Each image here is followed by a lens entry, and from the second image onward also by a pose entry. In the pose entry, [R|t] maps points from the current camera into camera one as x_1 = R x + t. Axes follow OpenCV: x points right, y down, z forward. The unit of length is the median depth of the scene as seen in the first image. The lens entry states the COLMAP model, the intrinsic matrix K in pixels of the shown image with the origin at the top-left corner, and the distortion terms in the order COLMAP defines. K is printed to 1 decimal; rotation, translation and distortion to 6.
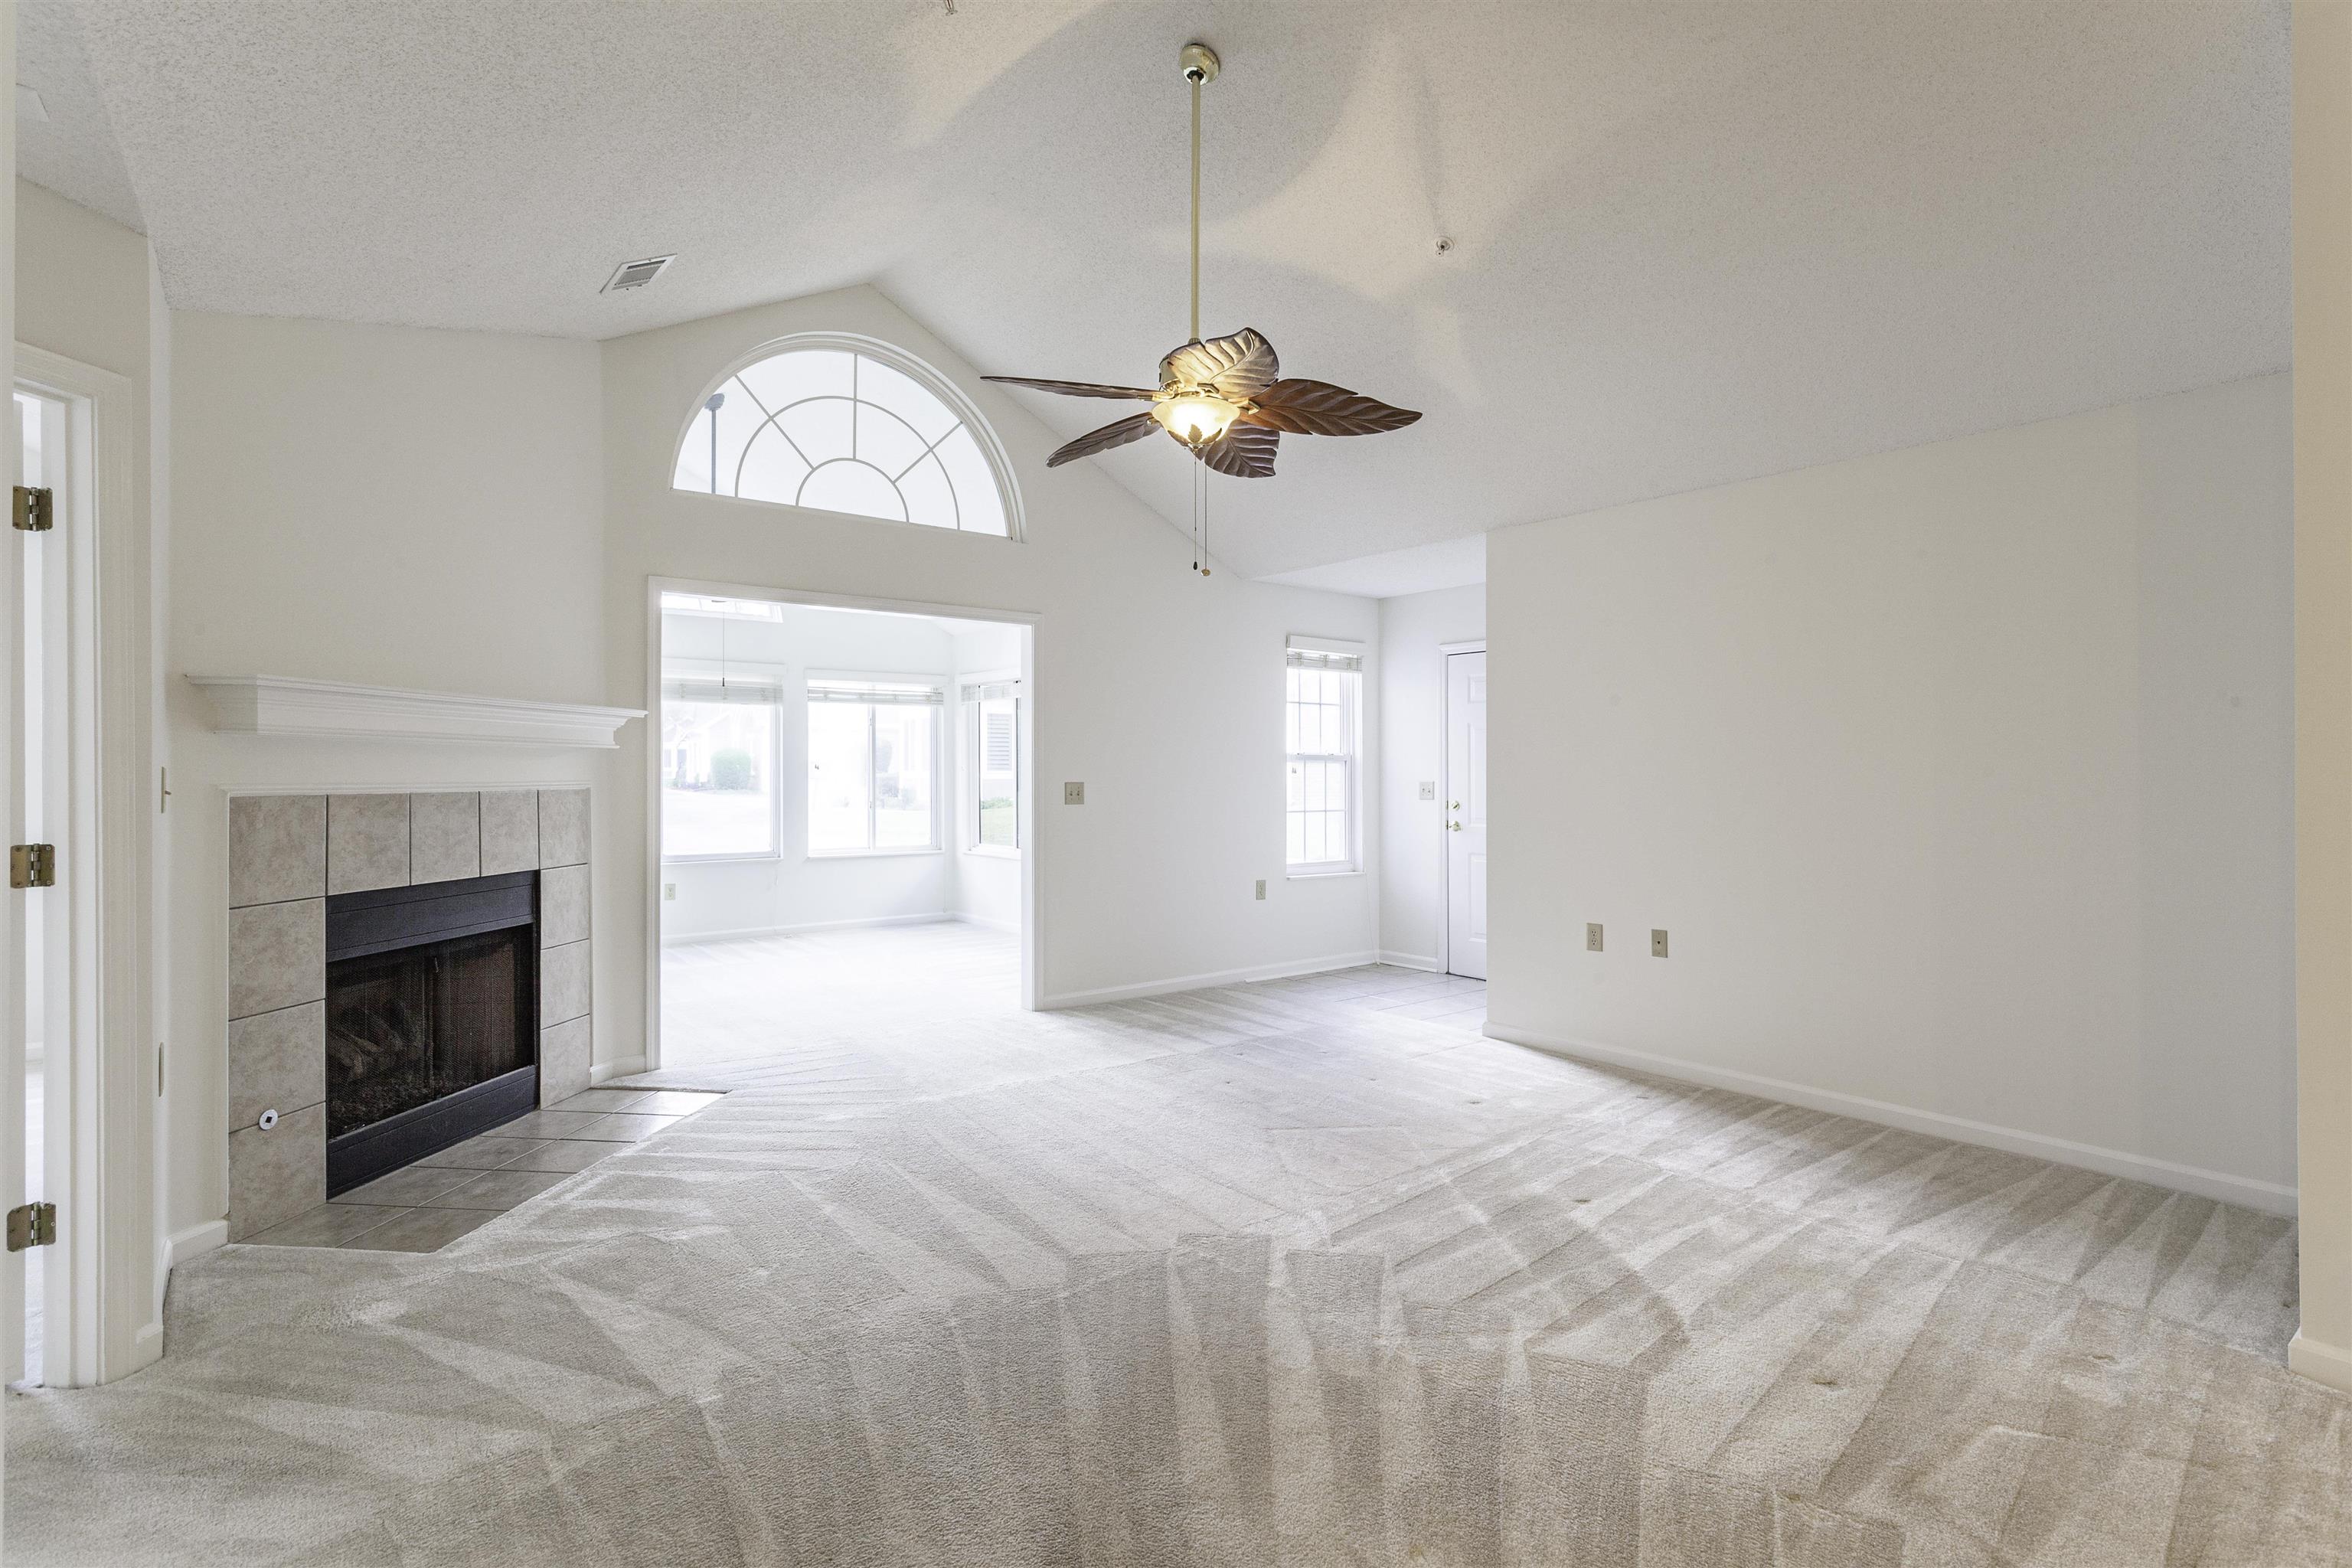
lens RADIAL K [[1123.7, 0, 1178.8], [0, 1123.7, 774.4], [0, 0, 1]] dist [0.001621, 0.002168]
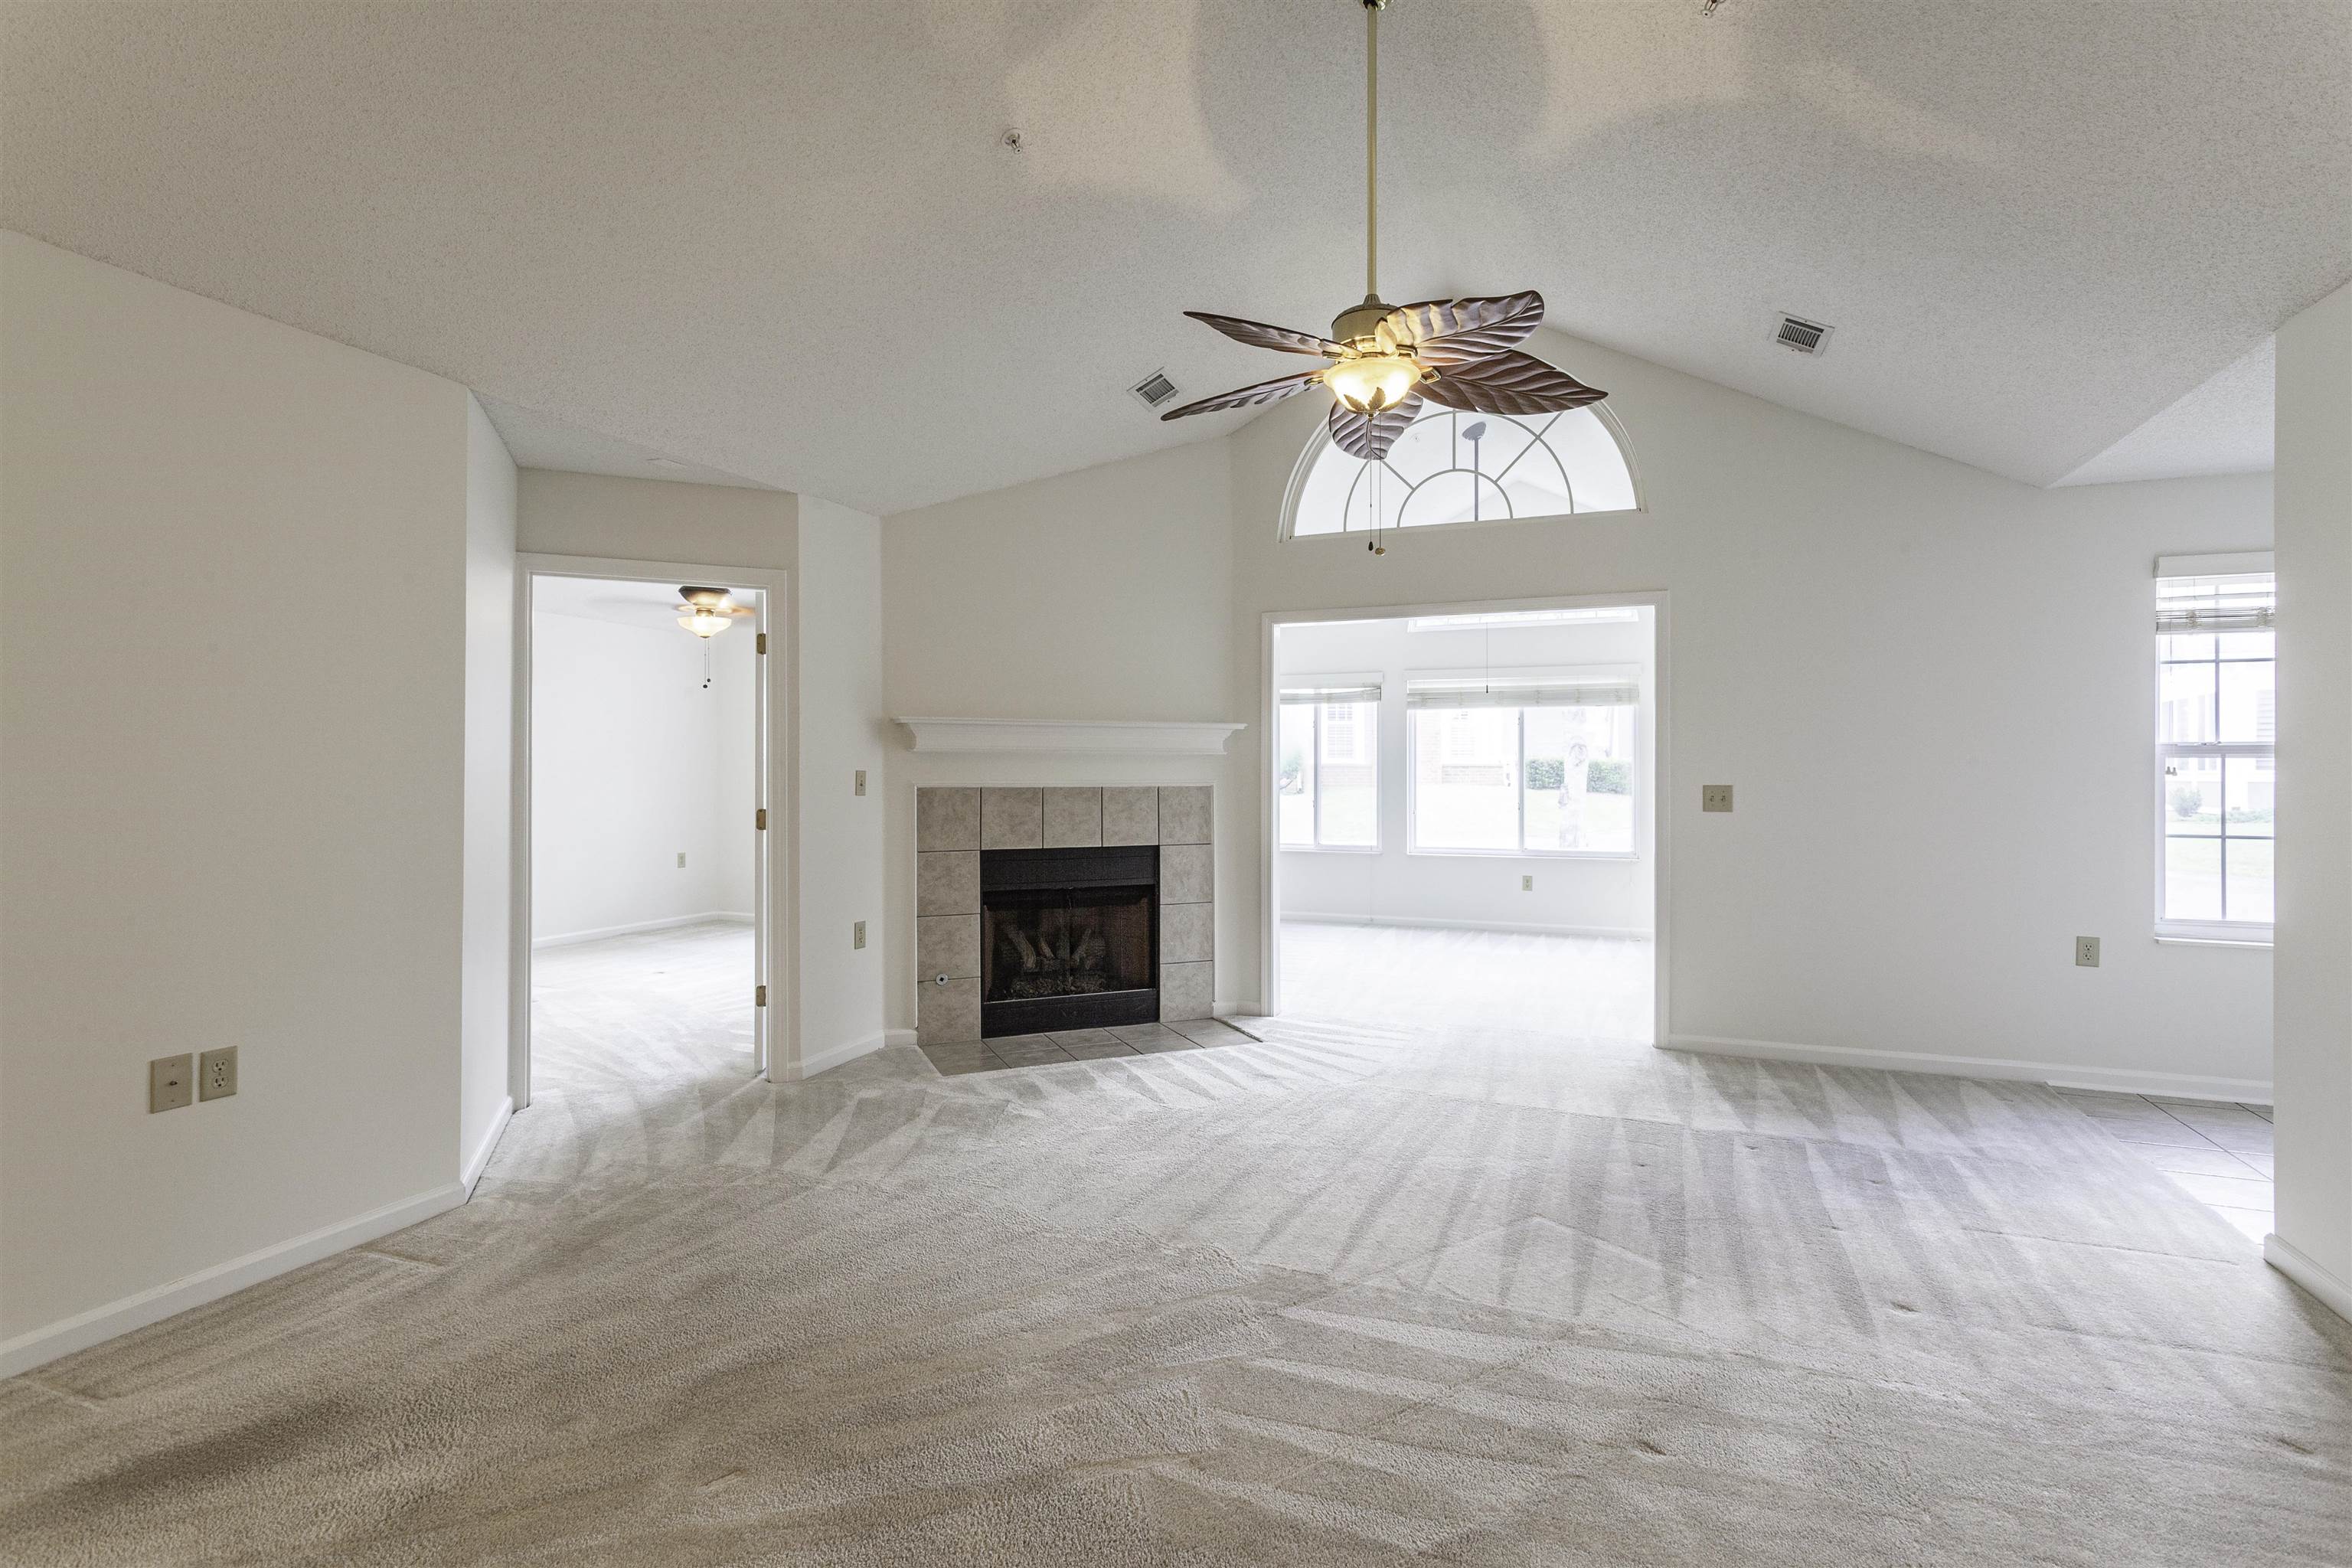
lens RADIAL K [[1123.7, 0, 1228.2], [0, 1123.7, 779.3], [0, 0, 1]] dist [0.001621, 0.002168]
pose [[0.509577, 0.005673, -0.860406, 0.697988], [-0.001725, 0.999983, 0.005571, -0.002726], [0.860423, -0.001354, 0.509578, 0.417948]]
